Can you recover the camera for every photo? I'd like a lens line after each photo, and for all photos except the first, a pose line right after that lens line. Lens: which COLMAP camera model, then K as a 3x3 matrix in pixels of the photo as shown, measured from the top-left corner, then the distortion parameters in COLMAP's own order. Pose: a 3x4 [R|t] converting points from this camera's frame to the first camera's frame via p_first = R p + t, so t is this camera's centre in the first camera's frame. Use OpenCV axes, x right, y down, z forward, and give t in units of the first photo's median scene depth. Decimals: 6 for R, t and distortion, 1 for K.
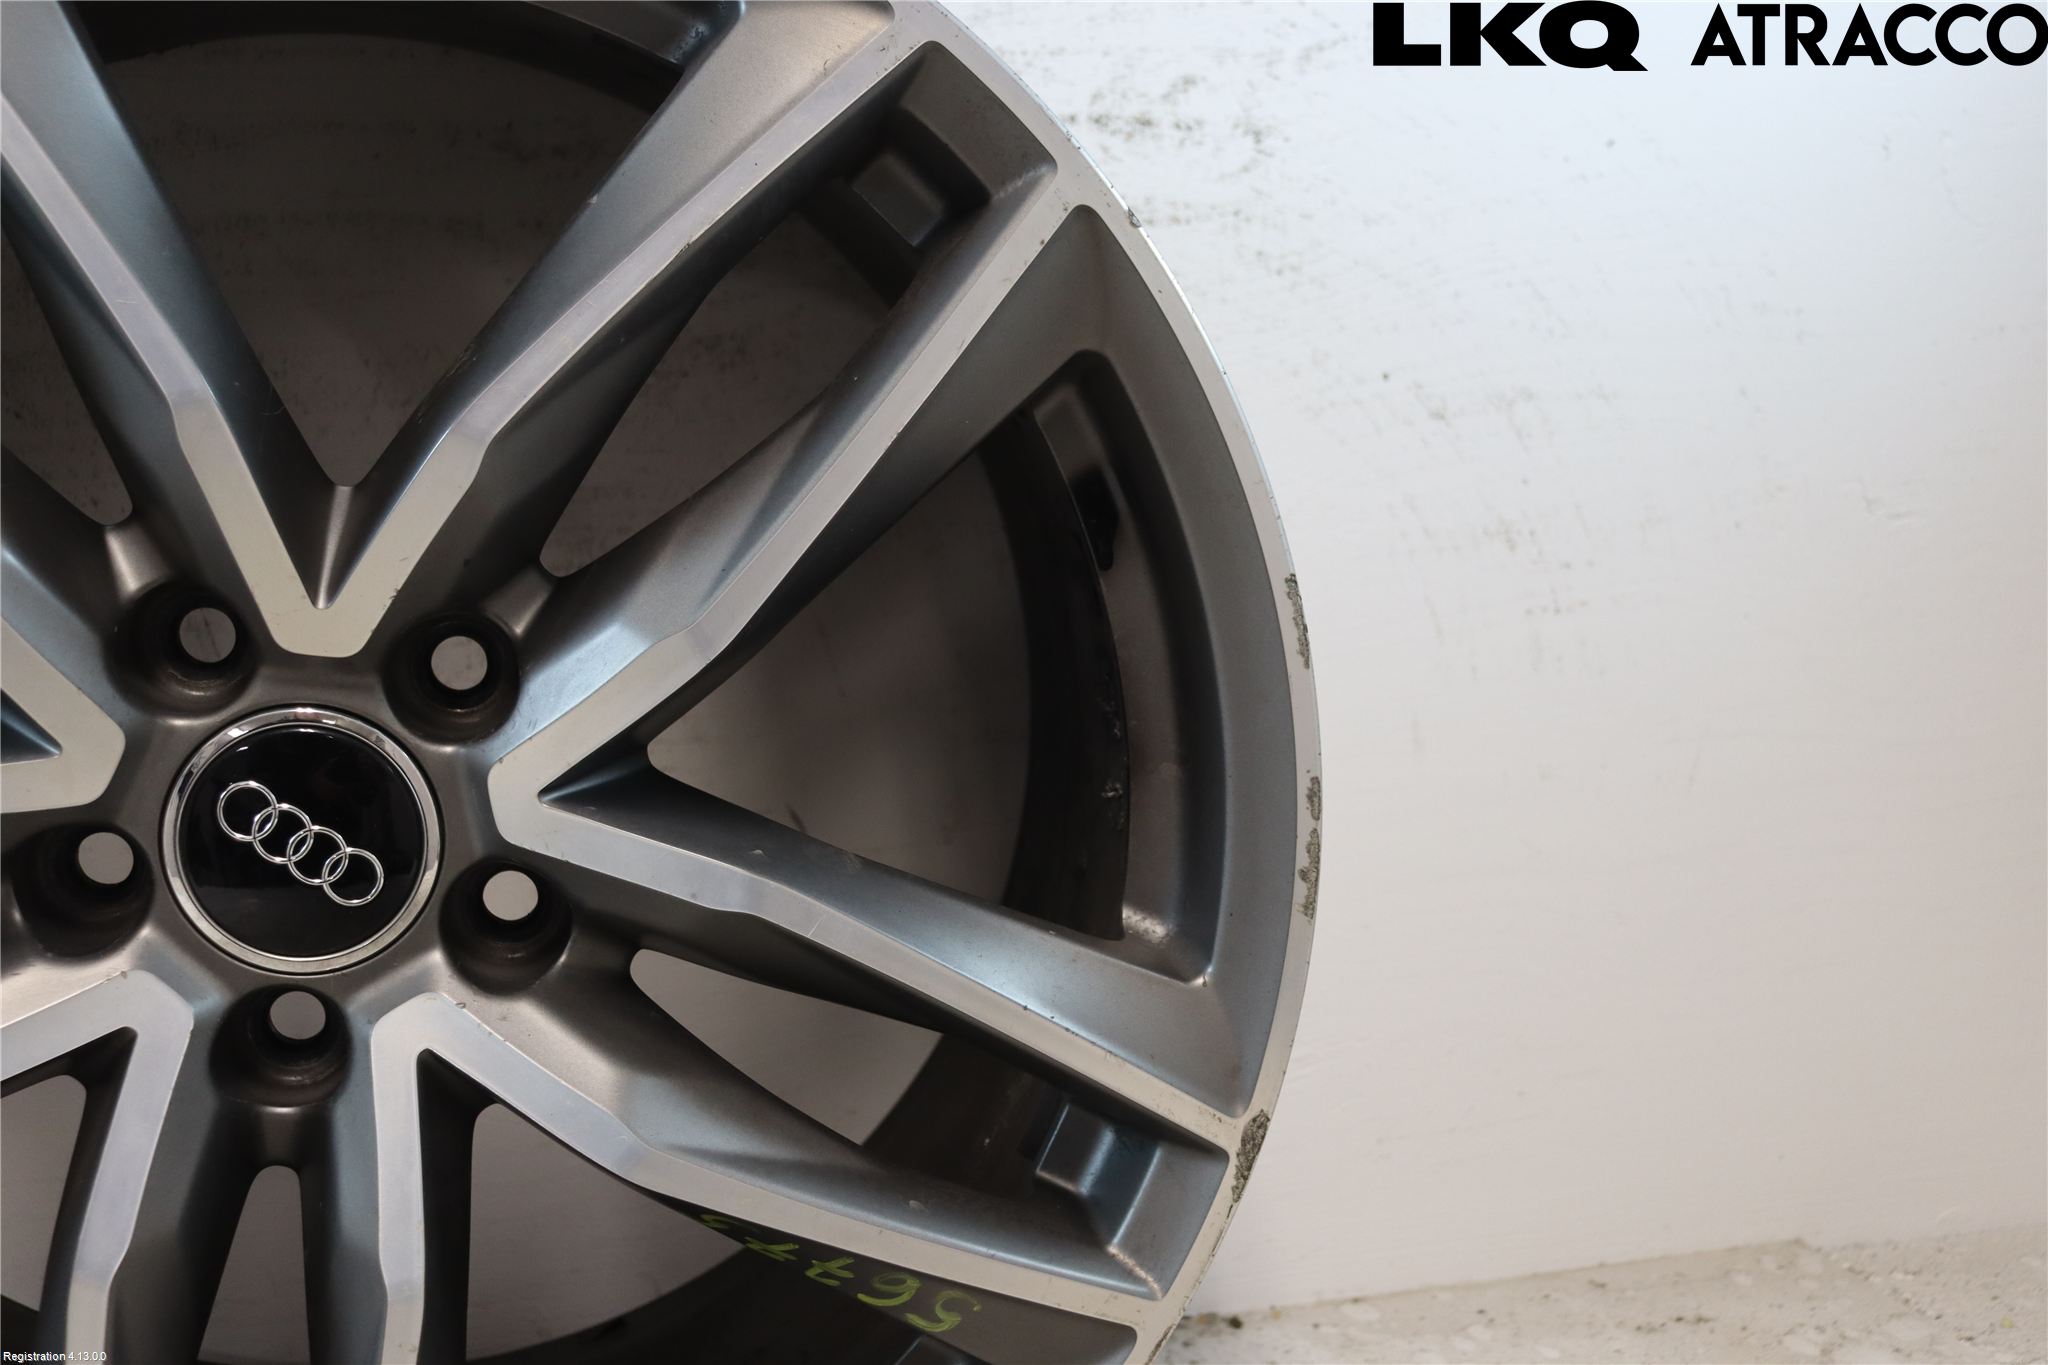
lens RADIAL K [[2171.9, 0, 1024.0], [0, 2171.9, 682.5], [0, 0, 1]] dist [-0.125341, 0.221862]
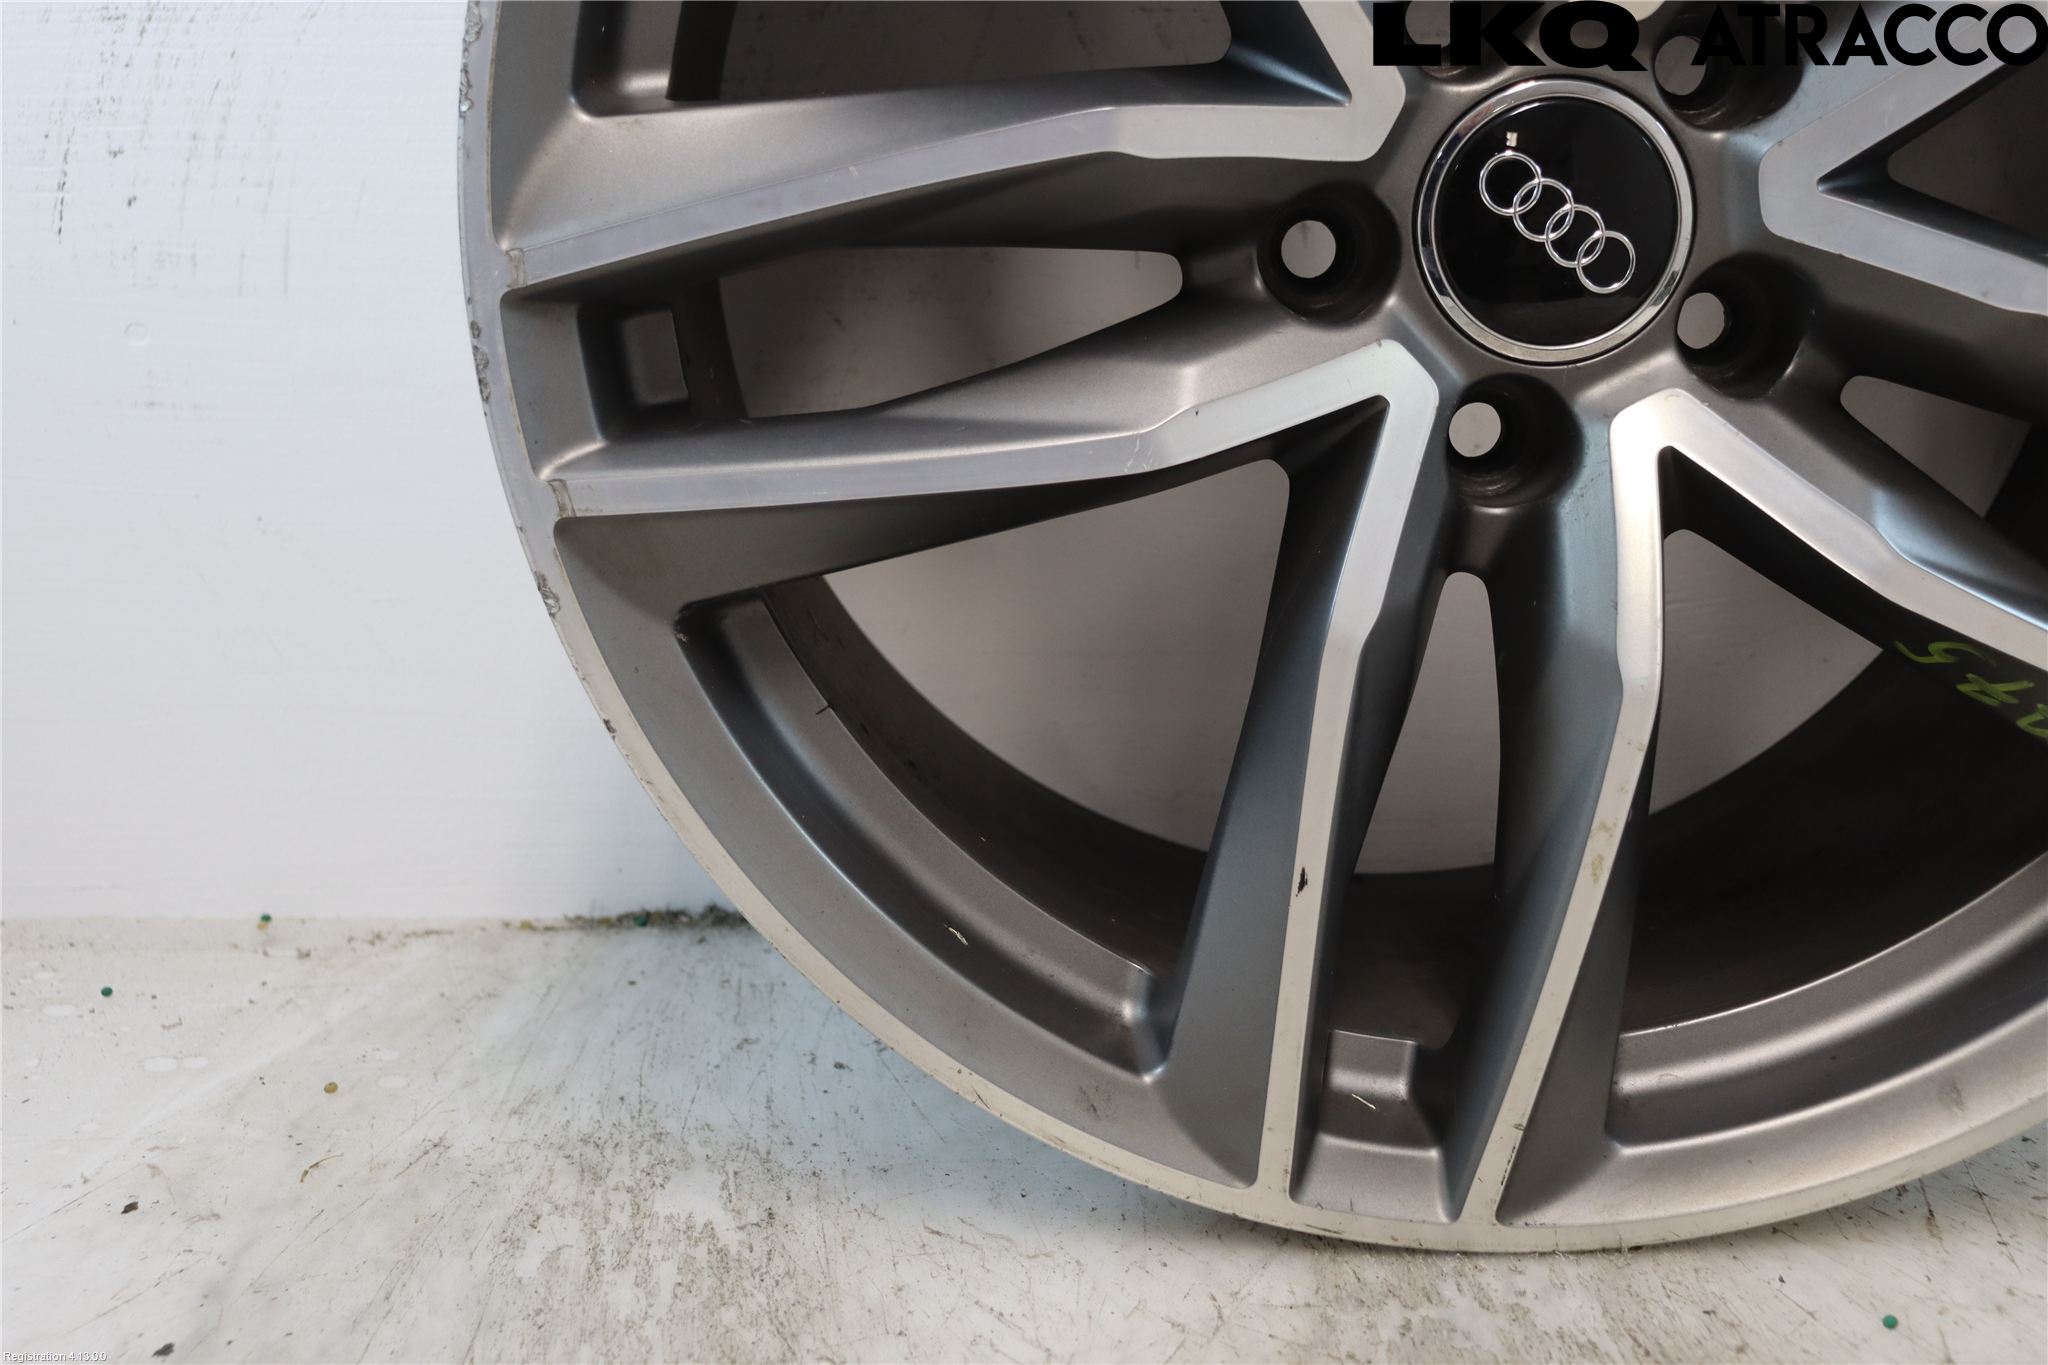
lens RADIAL K [[2171.9, 0, 1024.0], [0, 2171.9, 682.5], [0, 0, 1]] dist [-0.125341, 0.221862]
pose [[0.976272, 0.076239, -0.202684, -0.340756], [-0.054036, 0.992135, 0.112911, 0.174504], [0.209698, -0.099280, 0.972713, -0.010691]]
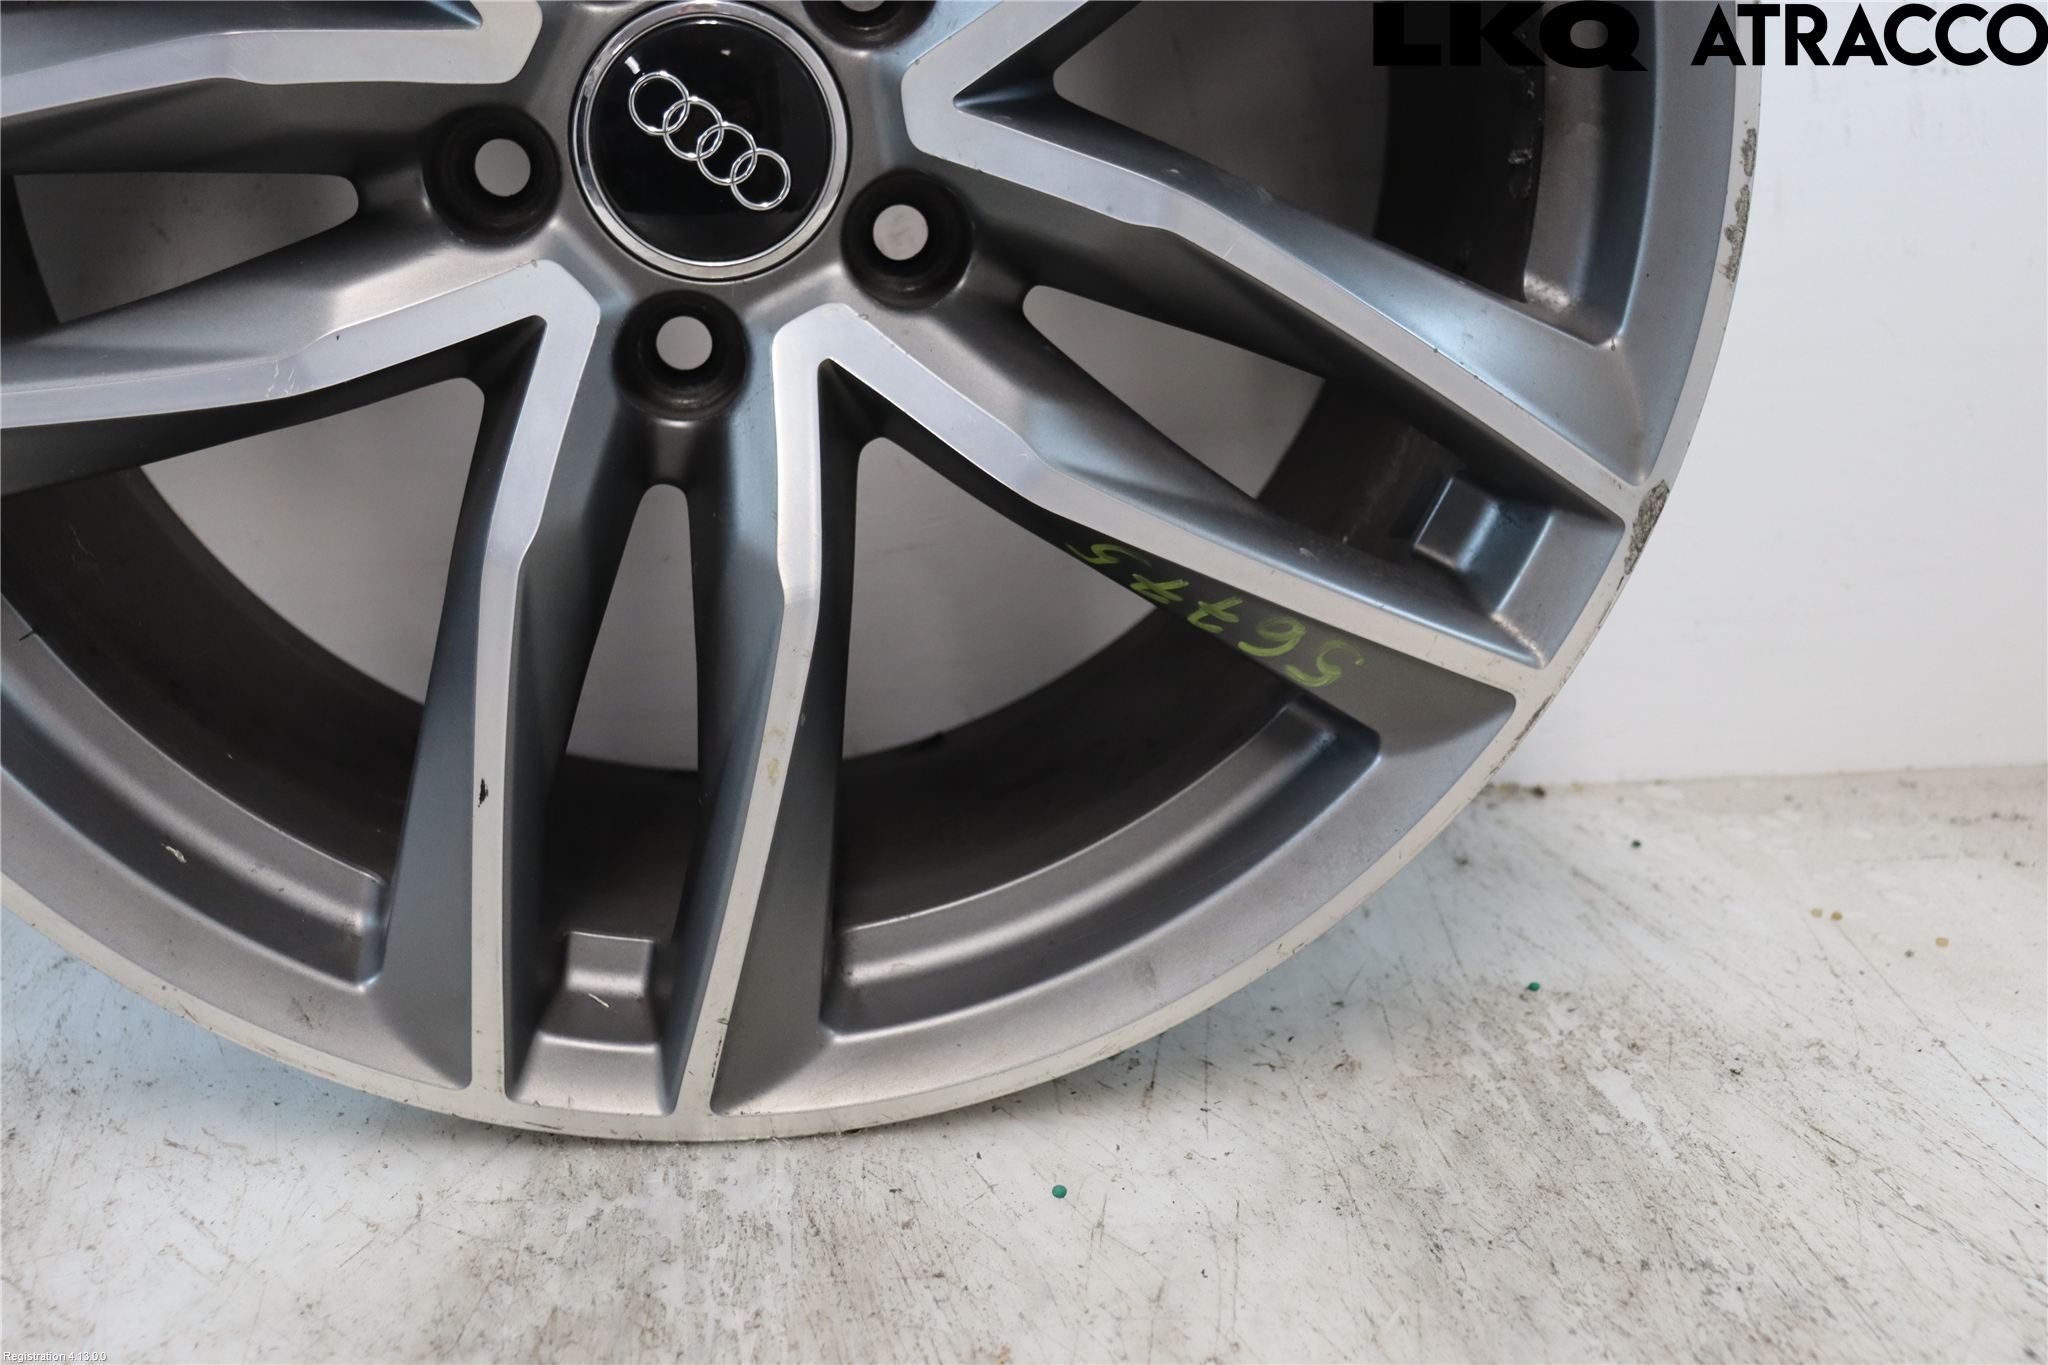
lens RADIAL K [[2171.9, 0, 1024.0], [0, 2171.9, 682.5], [0, 0, 1]] dist [-0.125341, 0.221862]
pose [[0.995154, 0.059108, -0.078581, -0.096394], [-0.045679, 0.985589, 0.162875, 0.144213], [0.087076, -0.158496, 0.983512, 0.003564]]
